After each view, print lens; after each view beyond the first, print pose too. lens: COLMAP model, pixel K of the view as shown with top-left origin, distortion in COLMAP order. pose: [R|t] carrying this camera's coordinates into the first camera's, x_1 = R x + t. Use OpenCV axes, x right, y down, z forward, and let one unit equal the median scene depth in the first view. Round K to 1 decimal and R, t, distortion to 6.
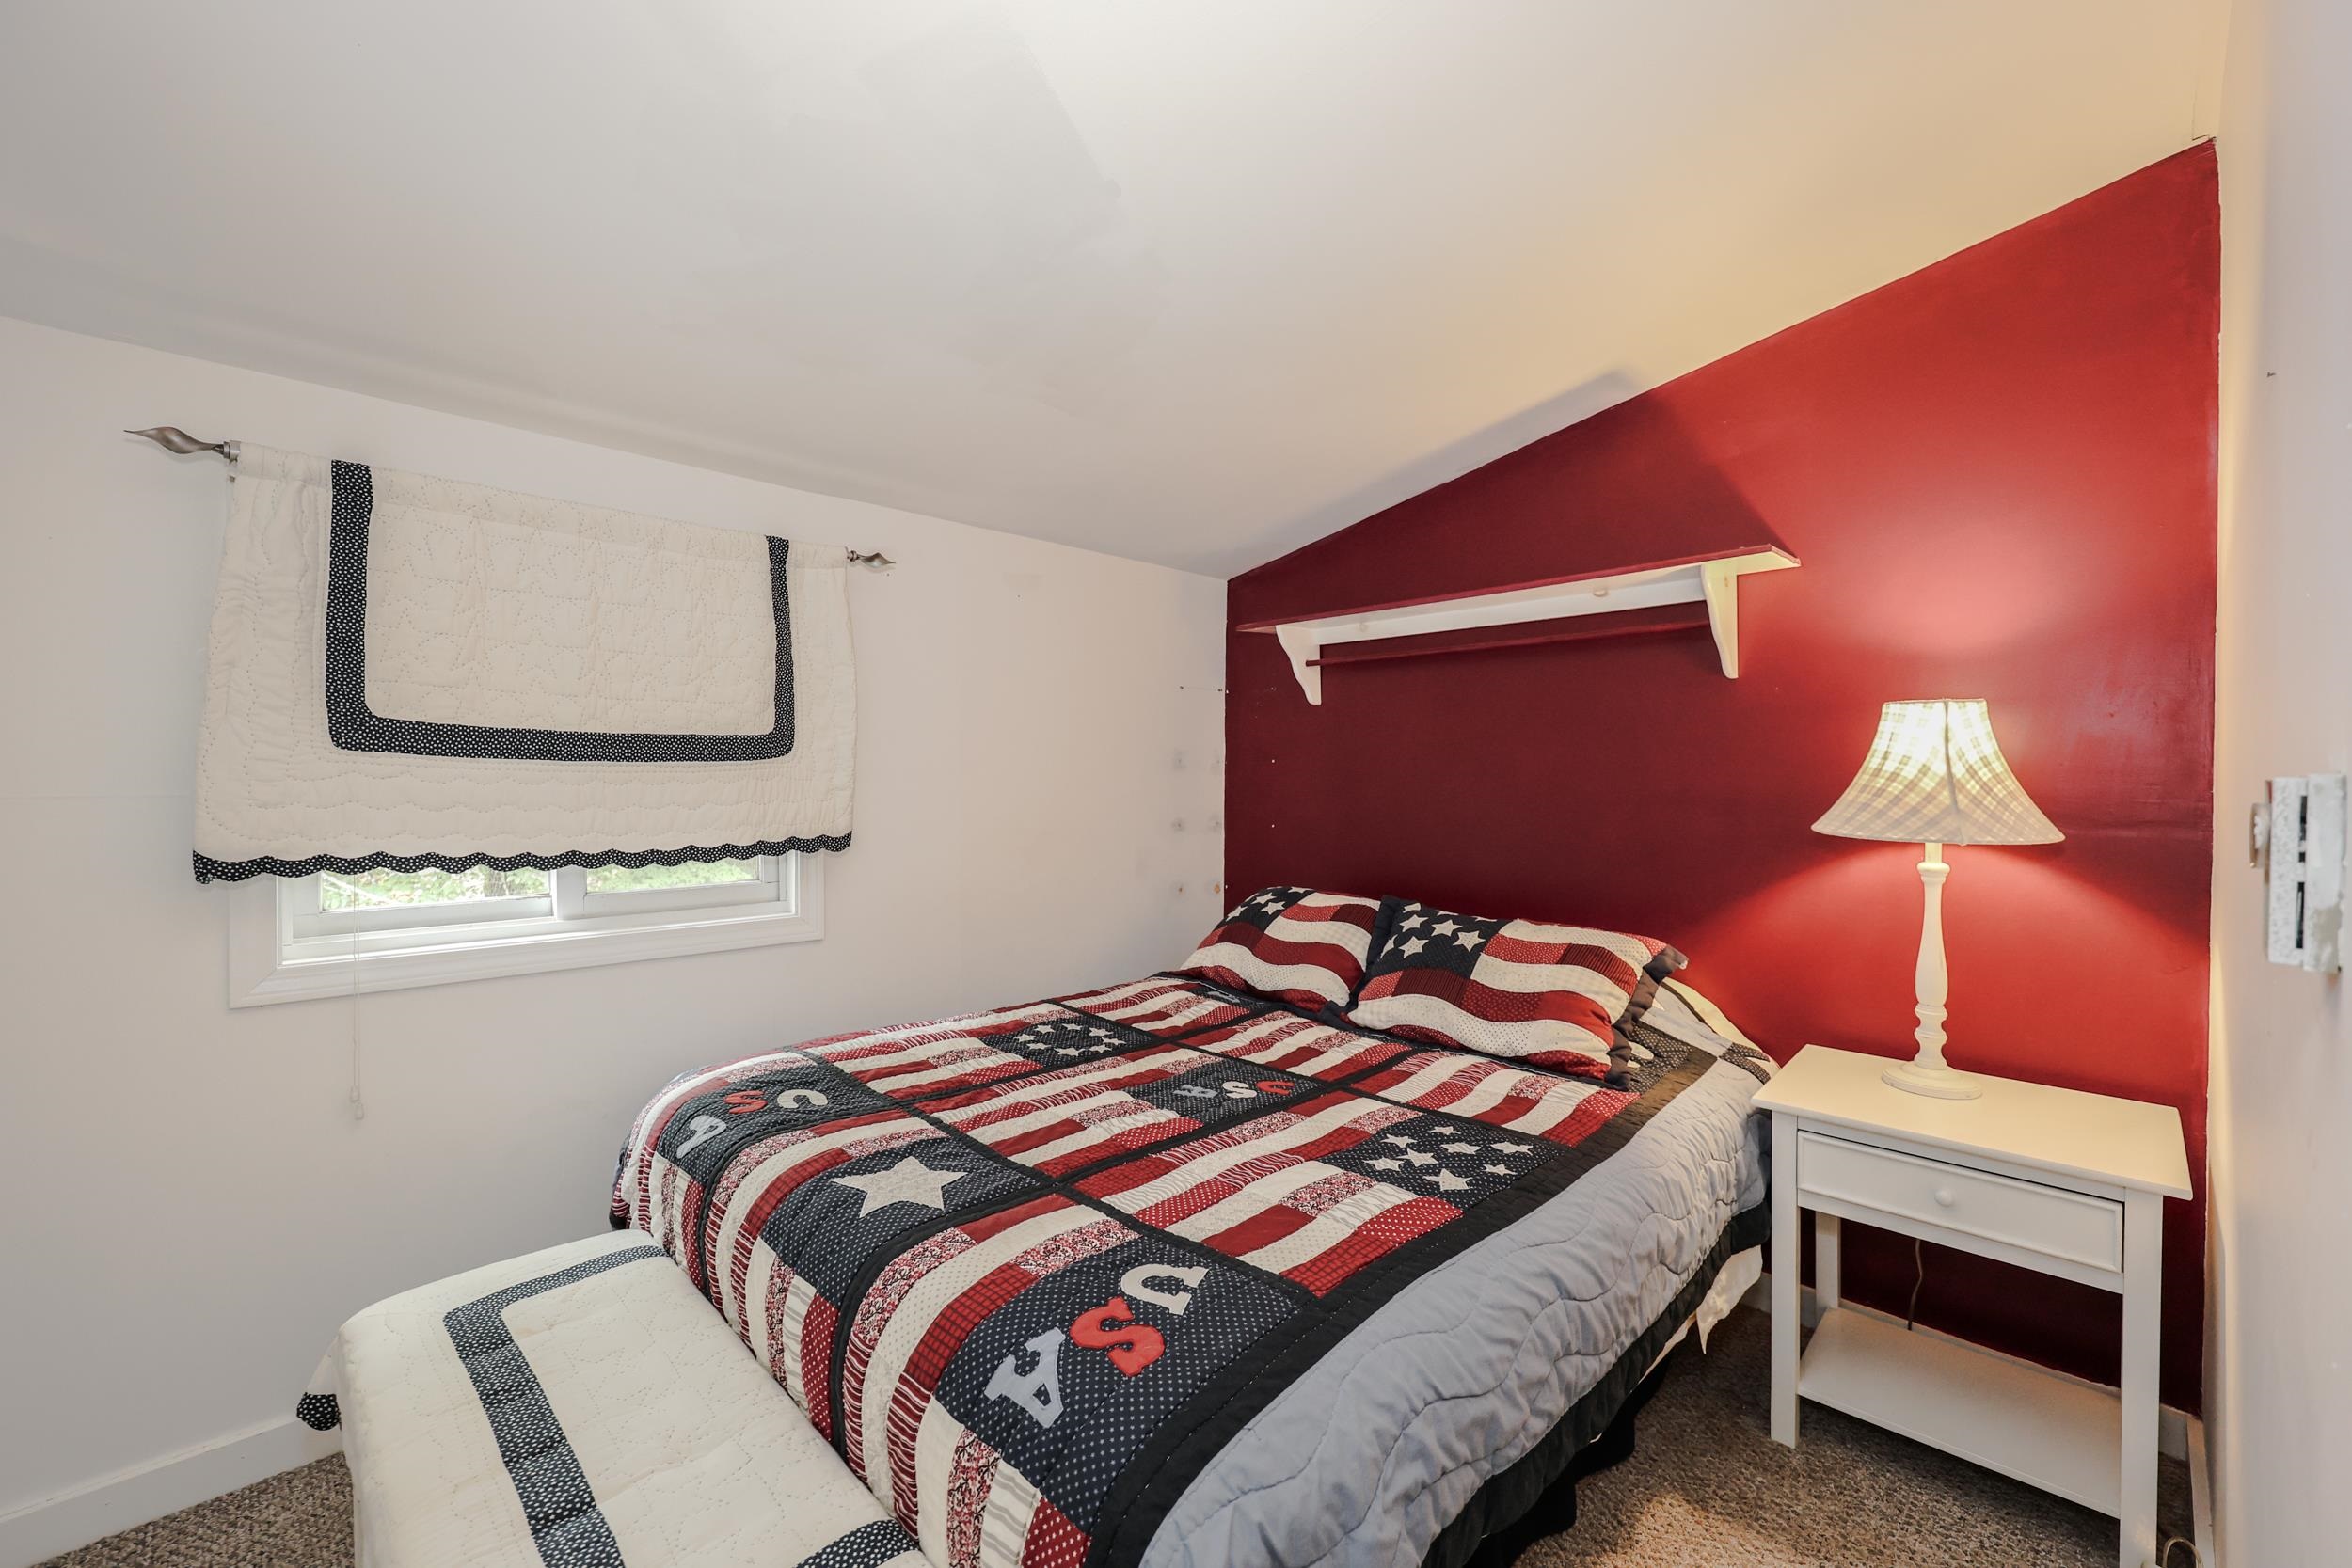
lens RADIAL K [[968.3, 0, 1162.6], [0, 968.3, 782.4], [0, 0, 1]] dist [0.006131, -0.000047]
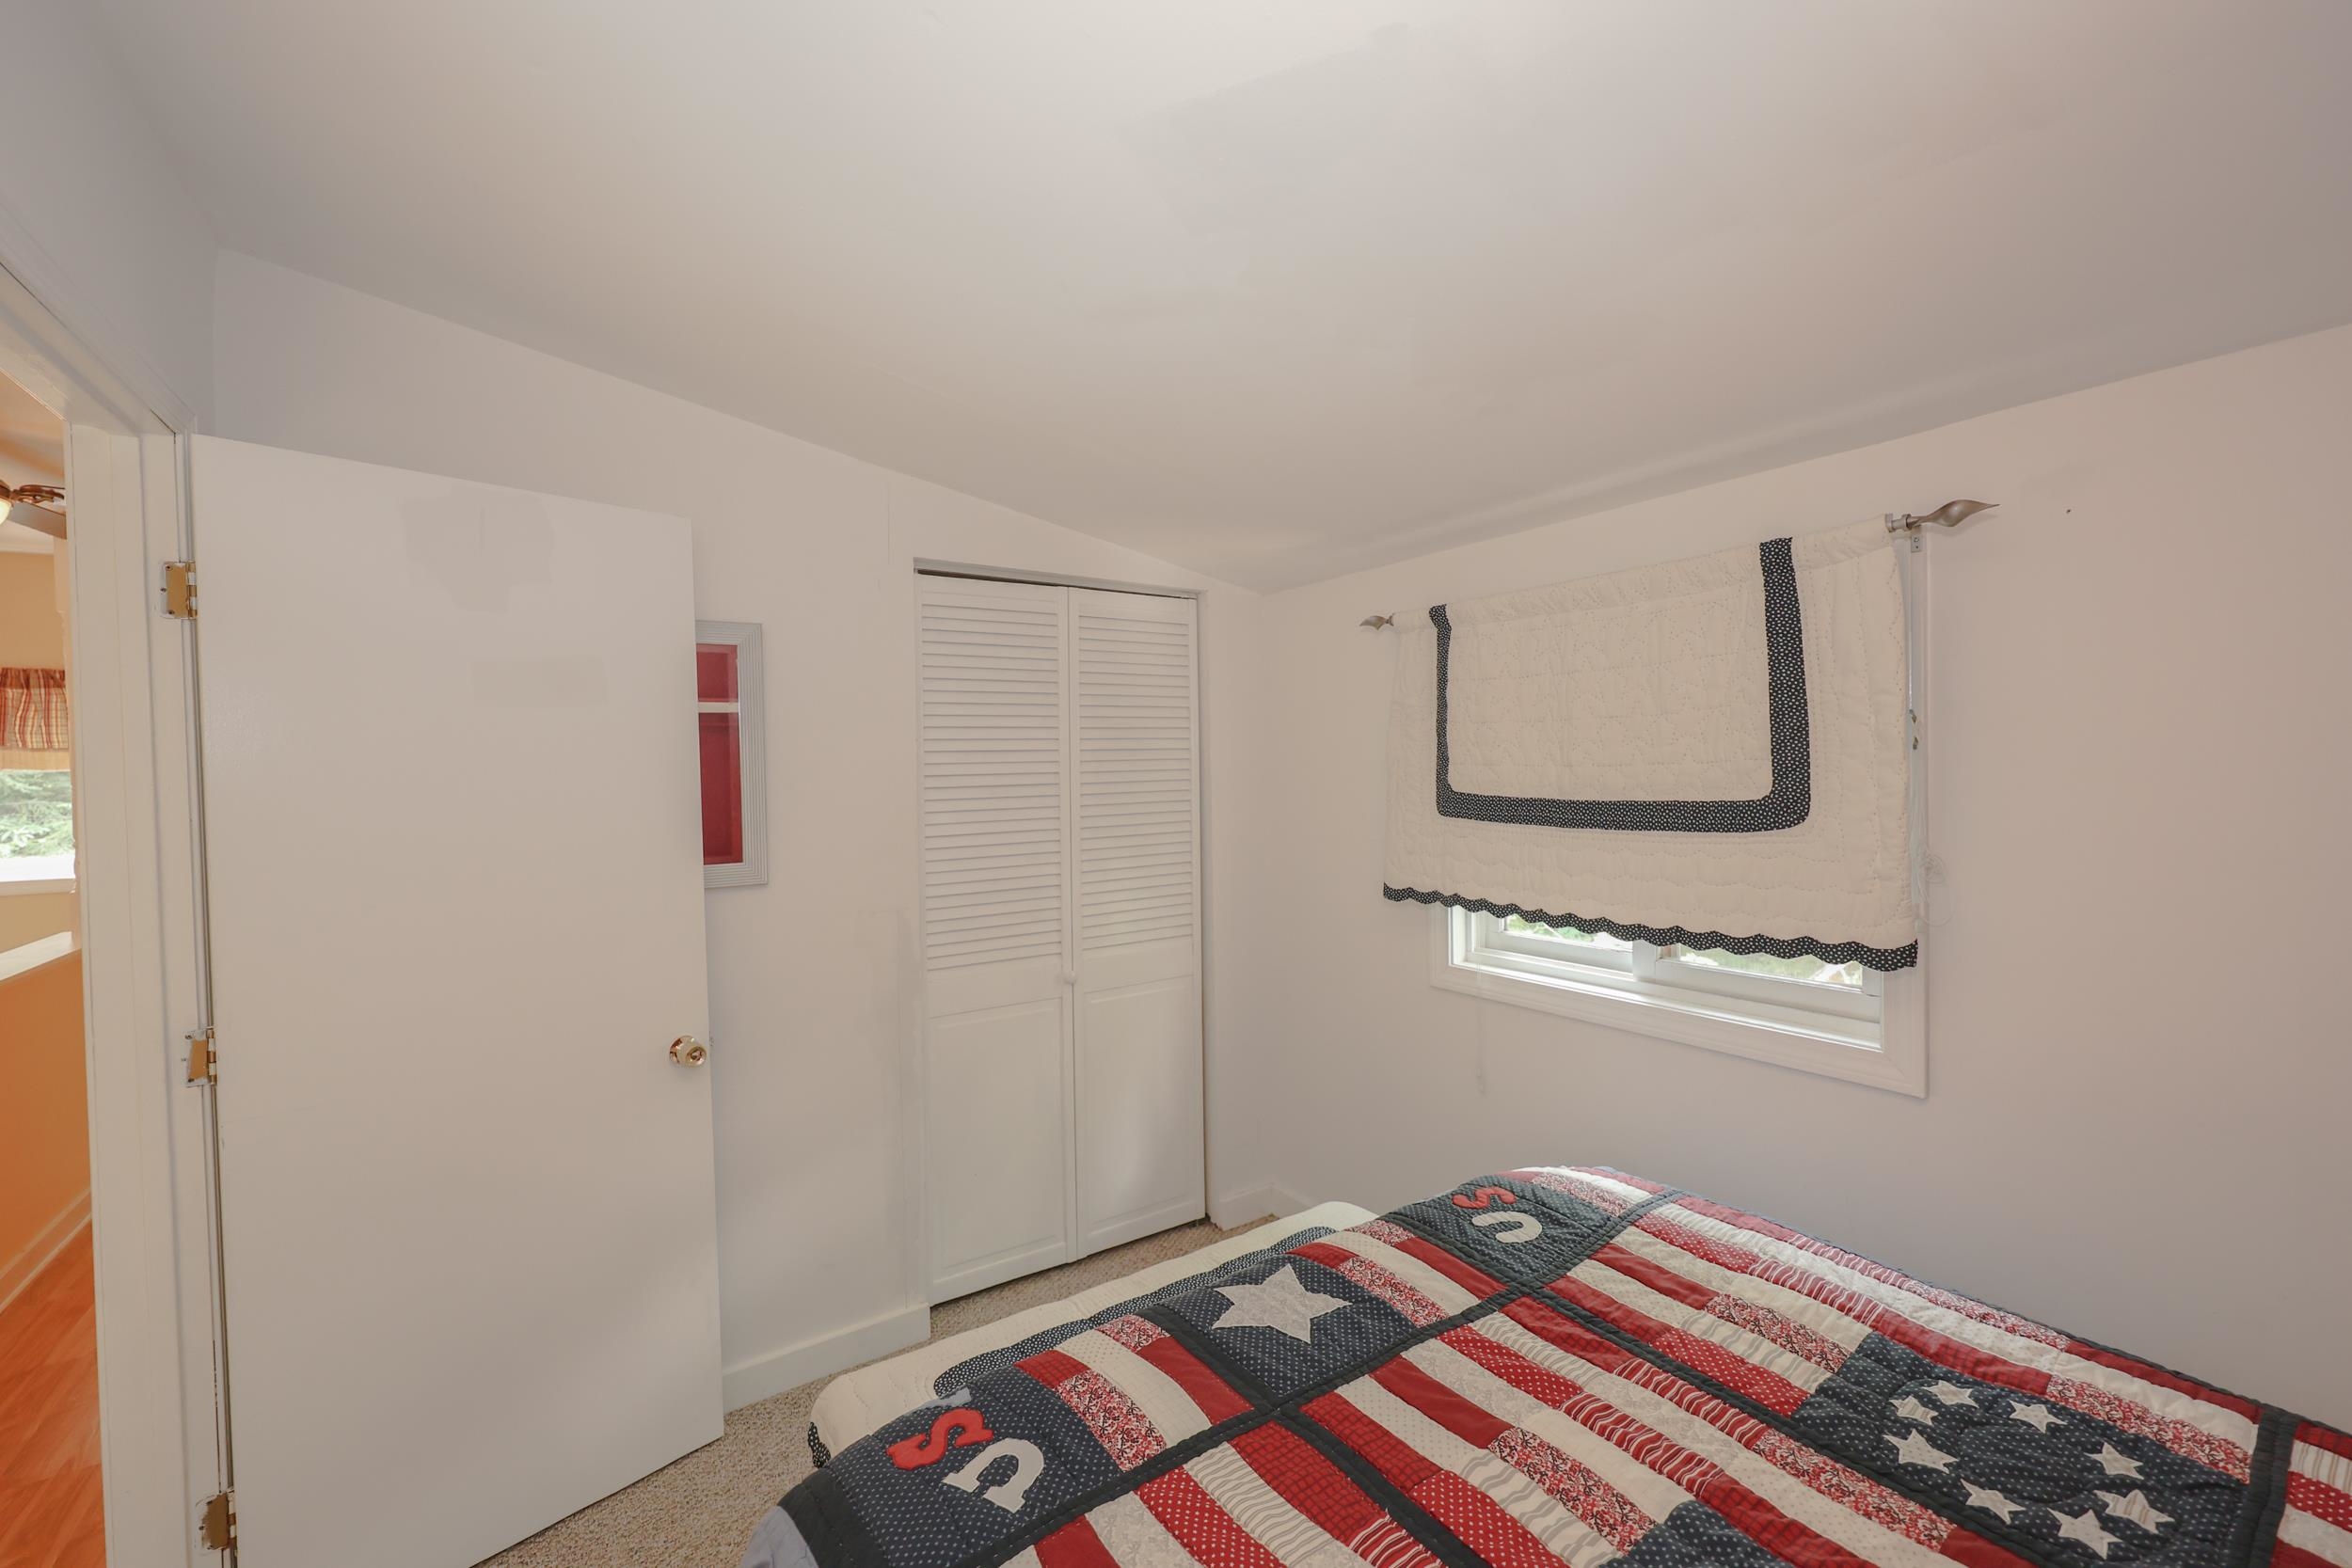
lens RADIAL K [[968.3, 0, 1160.6], [0, 968.3, 787.1], [0, 0, 1]] dist [0.006131, -0.000047]
pose [[-0.185914, 0.016240, -0.982432, 0.536252], [0.016219, 0.999778, 0.013457, -0.093107], [0.982432, -0.013432, -0.186136, 0.810430]]
